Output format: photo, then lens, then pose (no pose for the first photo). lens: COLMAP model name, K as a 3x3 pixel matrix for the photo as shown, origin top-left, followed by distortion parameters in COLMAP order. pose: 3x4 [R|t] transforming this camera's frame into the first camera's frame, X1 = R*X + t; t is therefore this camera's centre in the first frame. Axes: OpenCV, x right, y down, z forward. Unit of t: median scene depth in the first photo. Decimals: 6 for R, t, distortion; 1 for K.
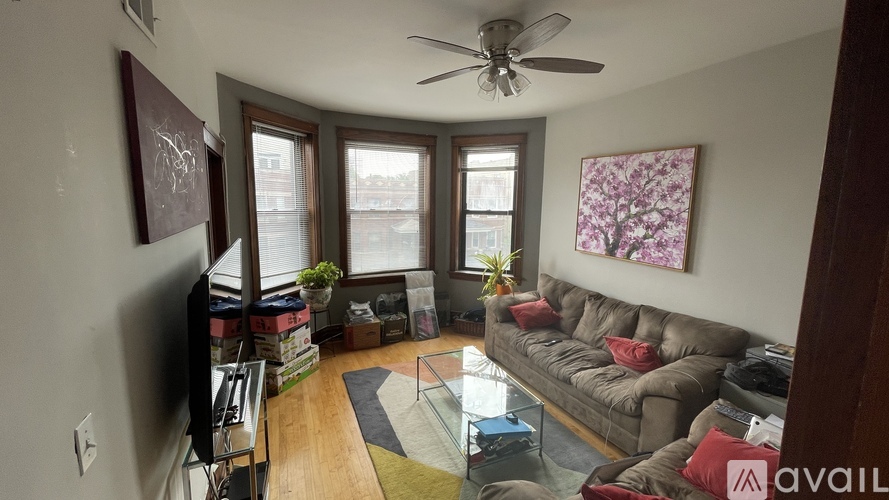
lens RADIAL K [[362.5, 0, 445.4], [0, 362.5, 250.4], [0, 0, 1]] dist [-0.001960, 0.000060]
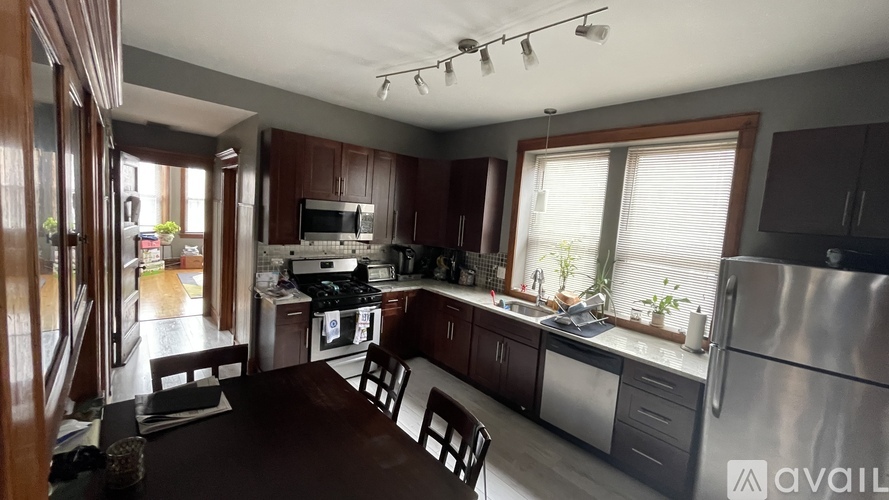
lens RADIAL K [[362.5, 0, 437.0], [0, 362.5, 251.0], [0, 0, 1]] dist [-0.001960, 0.000060]
pose [[0.956302, 0.037125, 0.290014, 0.497176], [-0.029440, 0.999091, -0.030819, 0.216302], [-0.290895, 0.020934, 0.956526, -1.322323]]
